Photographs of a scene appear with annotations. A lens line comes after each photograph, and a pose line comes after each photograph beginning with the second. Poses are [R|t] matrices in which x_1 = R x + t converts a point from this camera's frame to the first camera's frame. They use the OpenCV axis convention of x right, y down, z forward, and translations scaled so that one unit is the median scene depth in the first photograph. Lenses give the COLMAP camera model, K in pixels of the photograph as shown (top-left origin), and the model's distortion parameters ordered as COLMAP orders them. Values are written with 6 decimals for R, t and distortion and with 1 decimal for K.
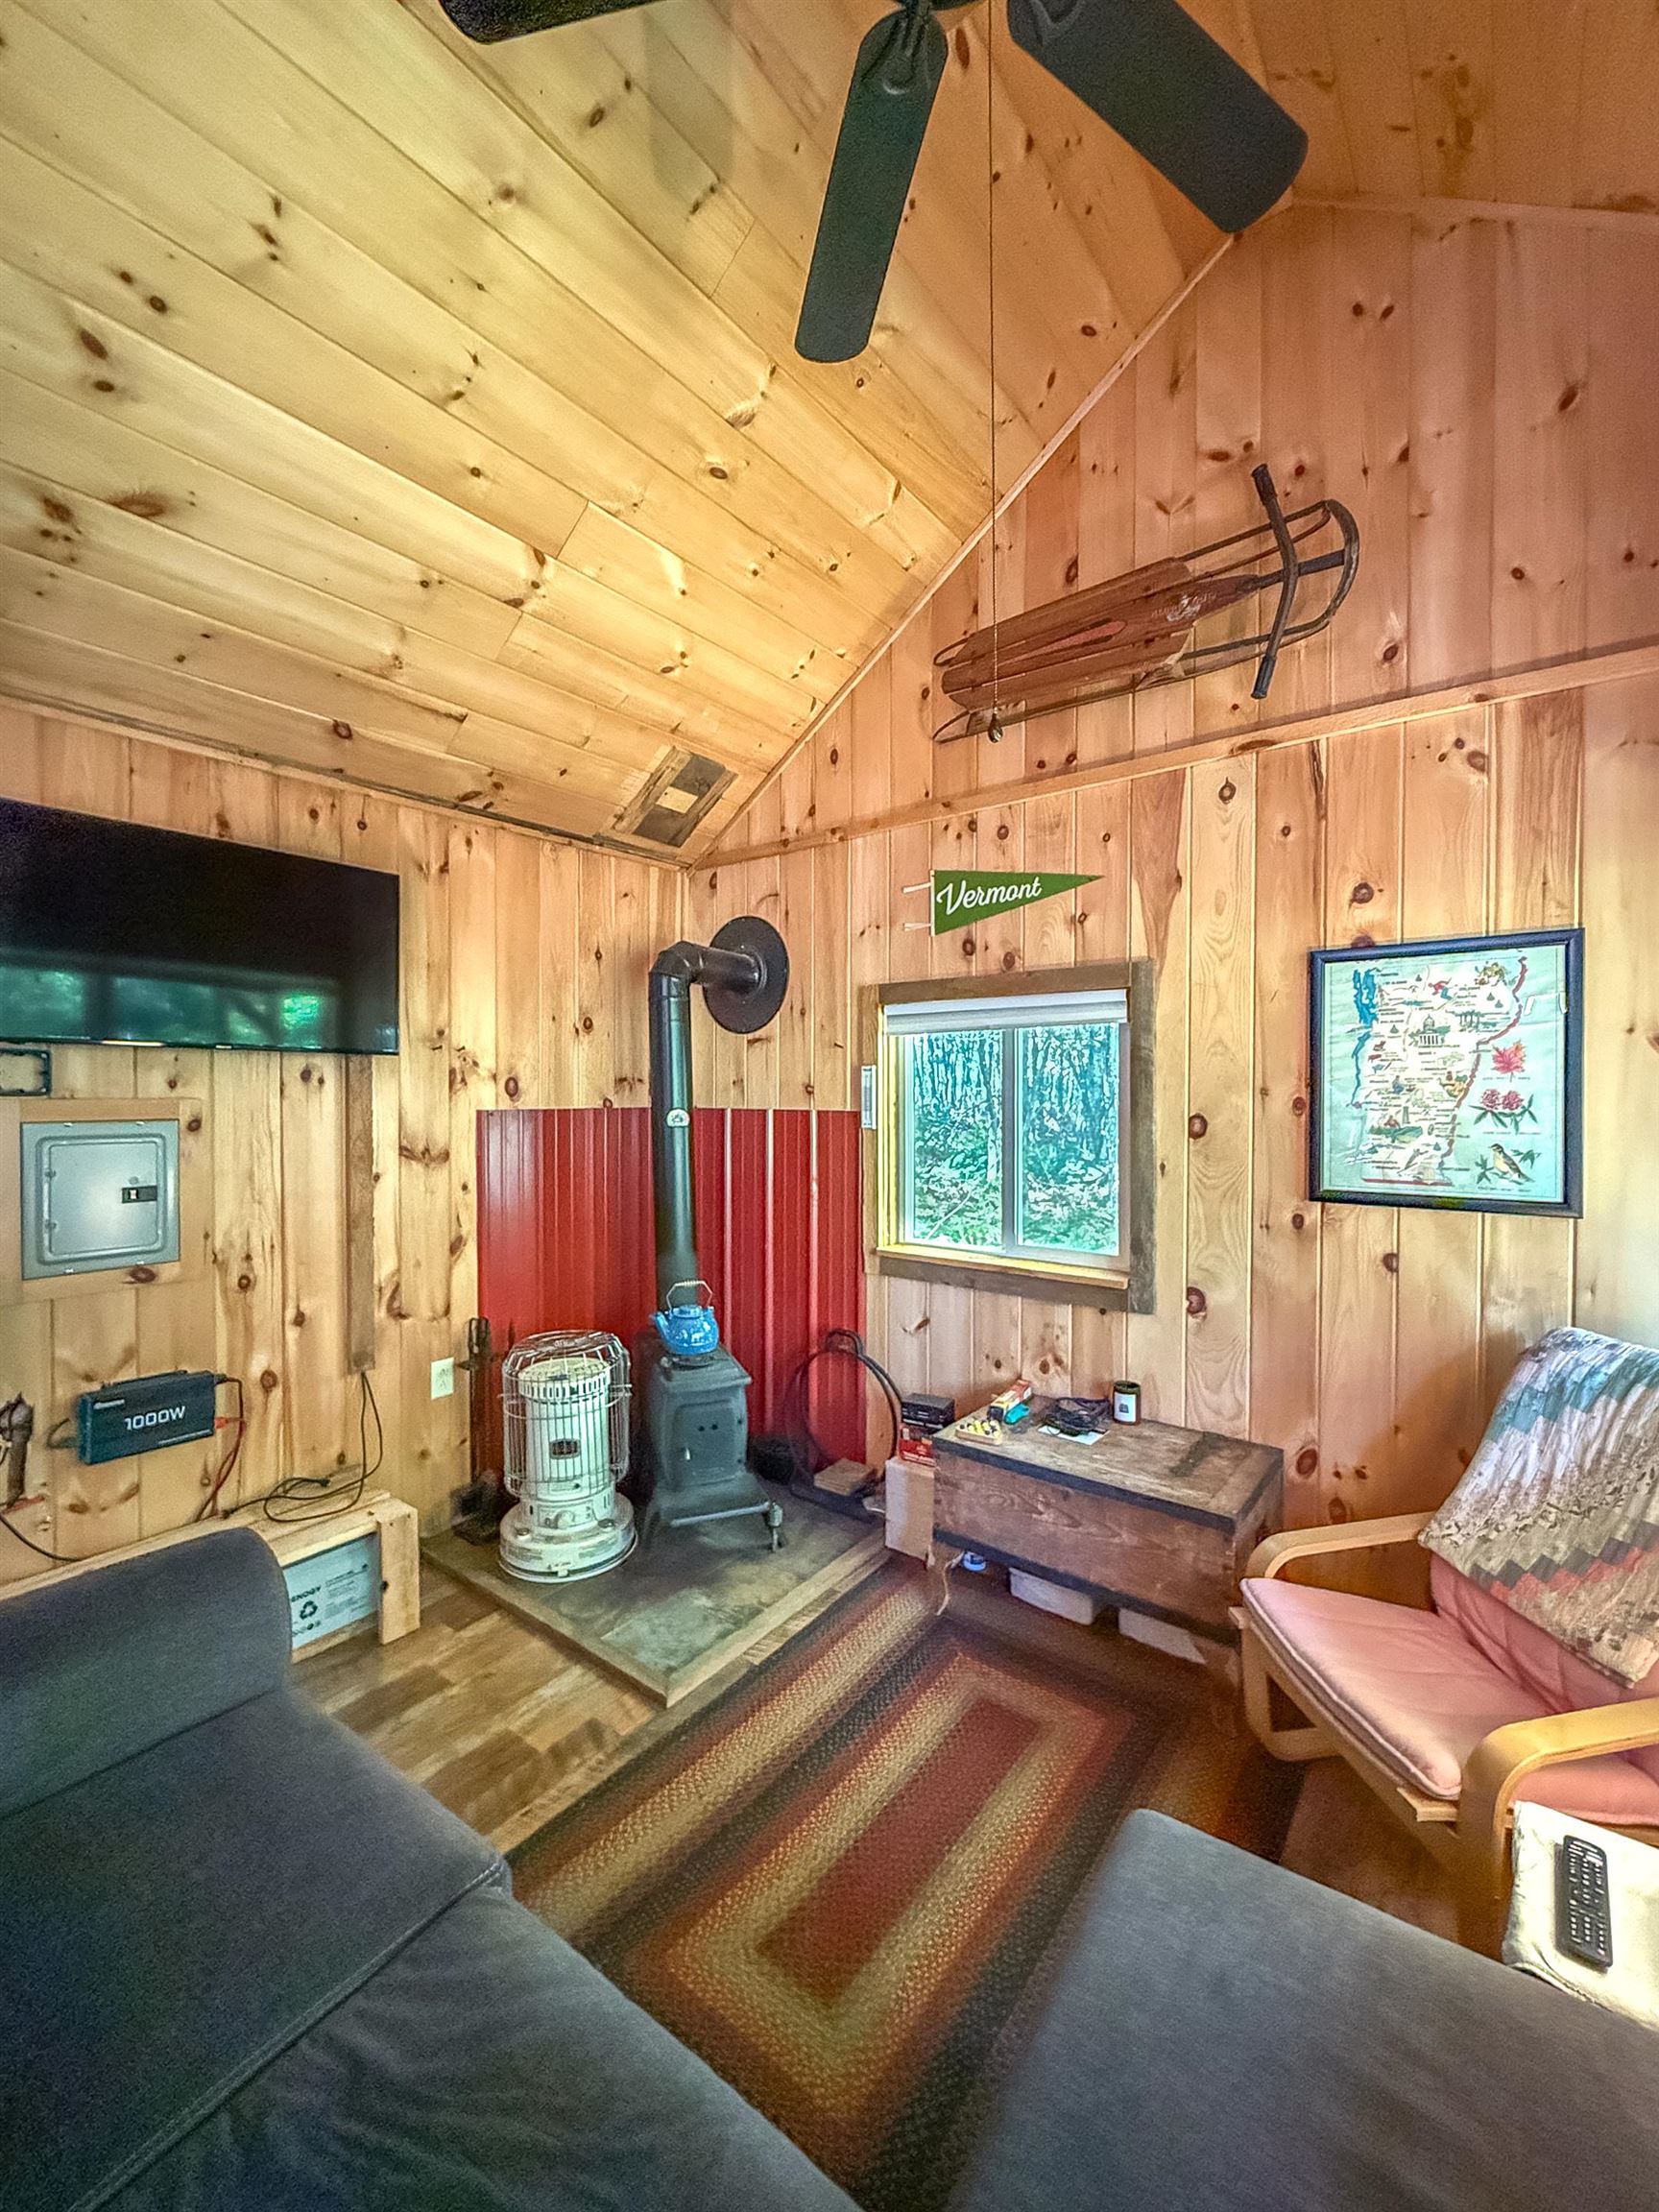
lens RADIAL K [[910.4, 0, 831.5], [0, 910.4, 1097.2], [0, 0, 1]] dist [-0.003045, -0.000388]
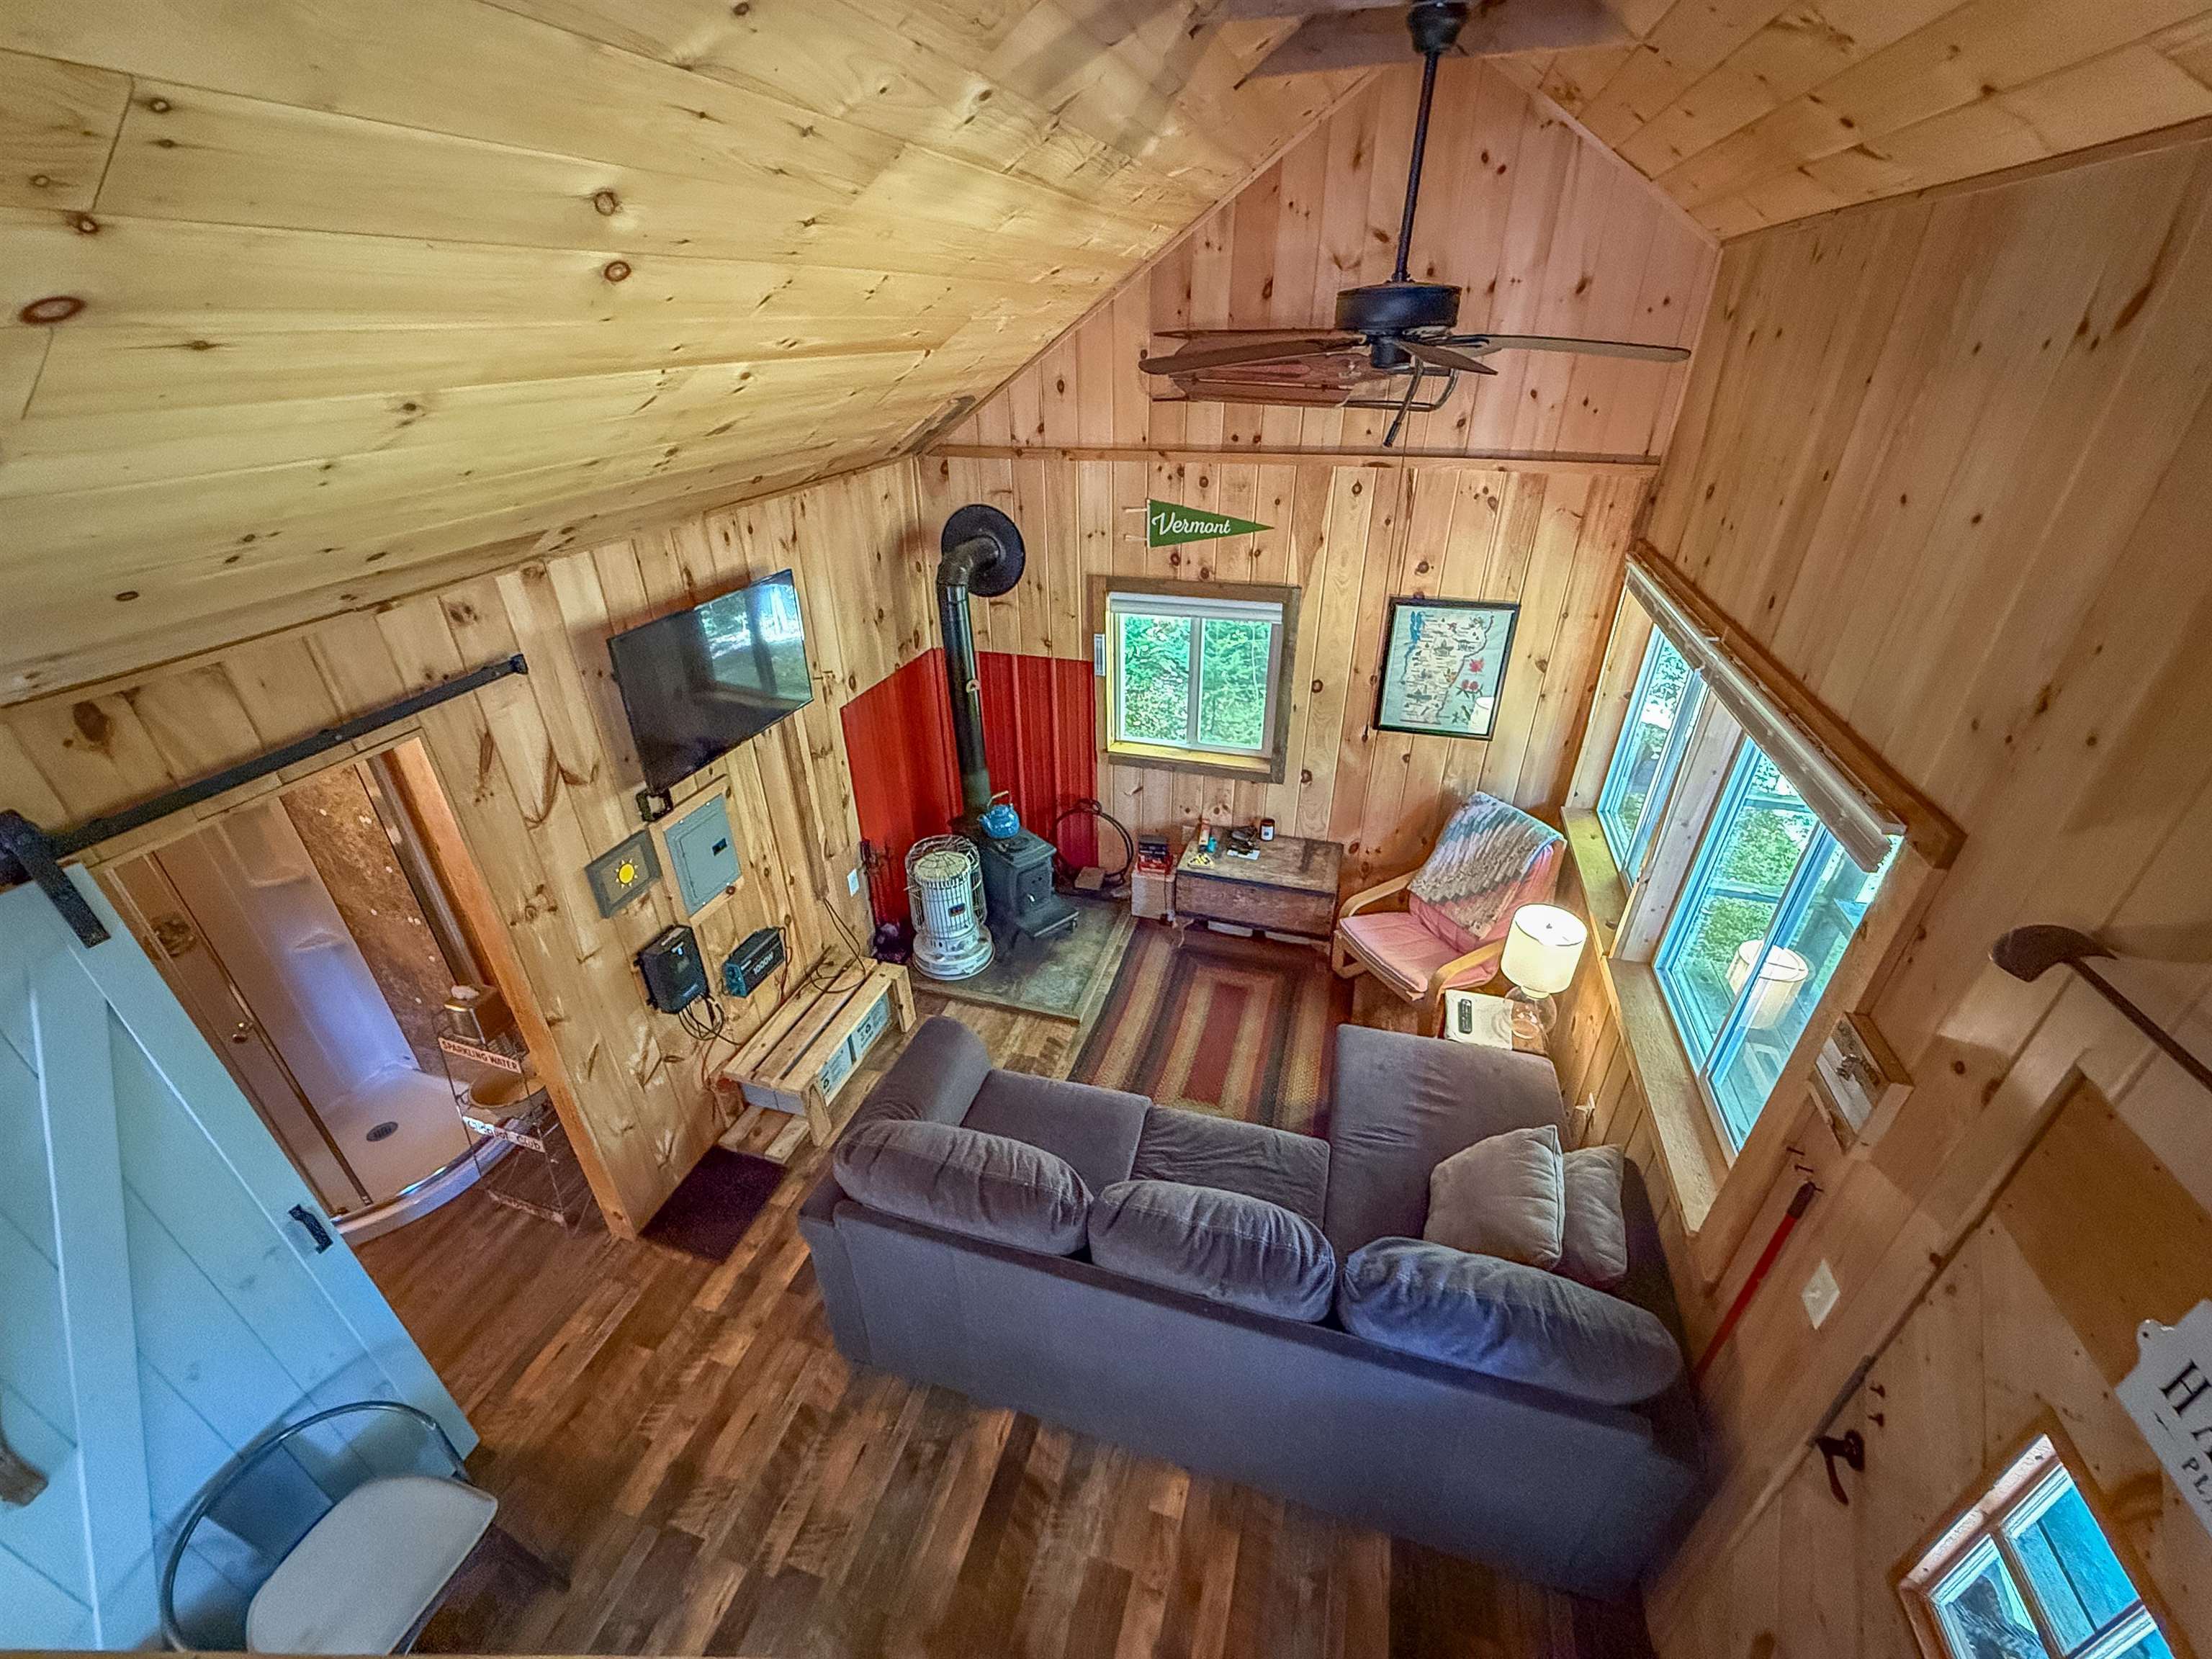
lens RADIAL K [[910.4, 0, 1100.9], [0, 910.4, 829.4], [0, 0, 1]] dist [-0.003045, -0.000388]
pose [[0.936481, -0.184776, 0.298097, -0.556003], [0.016091, 0.871701, 0.489775, -0.589050], [-0.350350, -0.453868, 0.819304, -0.407667]]
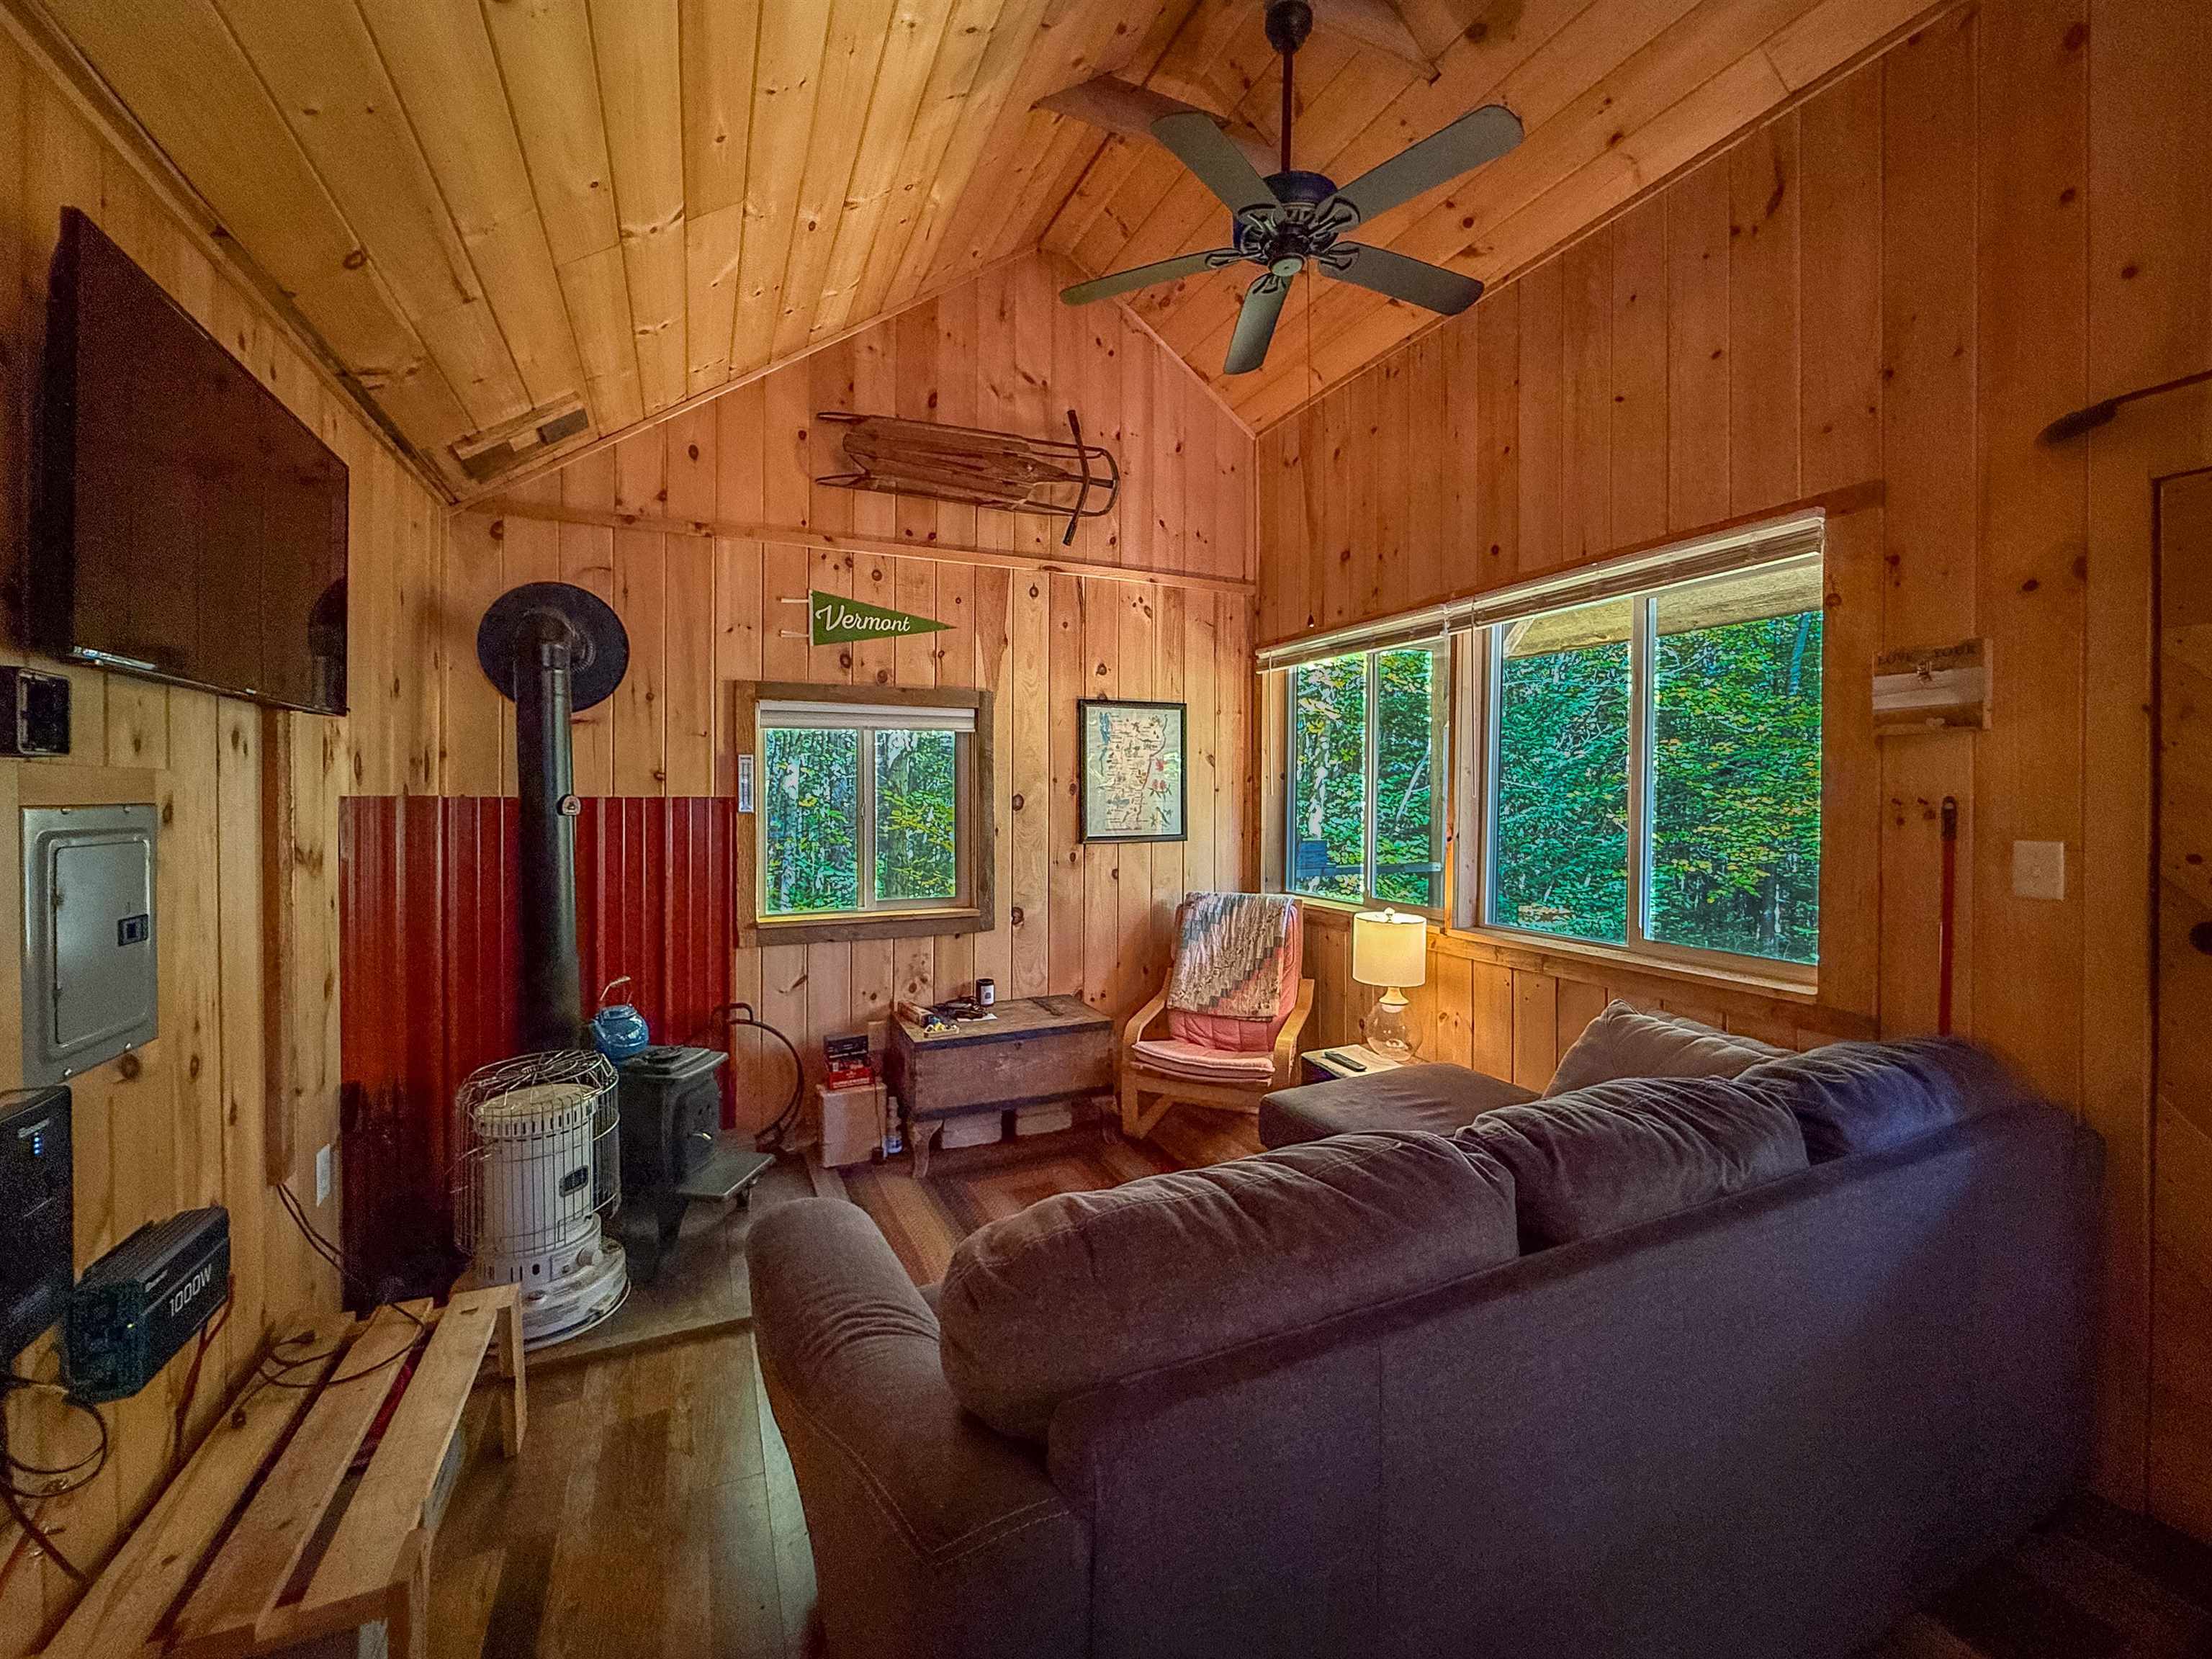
lens RADIAL K [[910.4, 0, 1106.6], [0, 910.4, 796.4], [0, 0, 1]] dist [-0.003045, -0.000388]
pose [[0.460829, -0.002908, 0.887484, -0.899737], [0.009324, 0.999955, -0.001565, 0.025449], [-0.887440, 0.008996, 0.460835, 0.153353]]
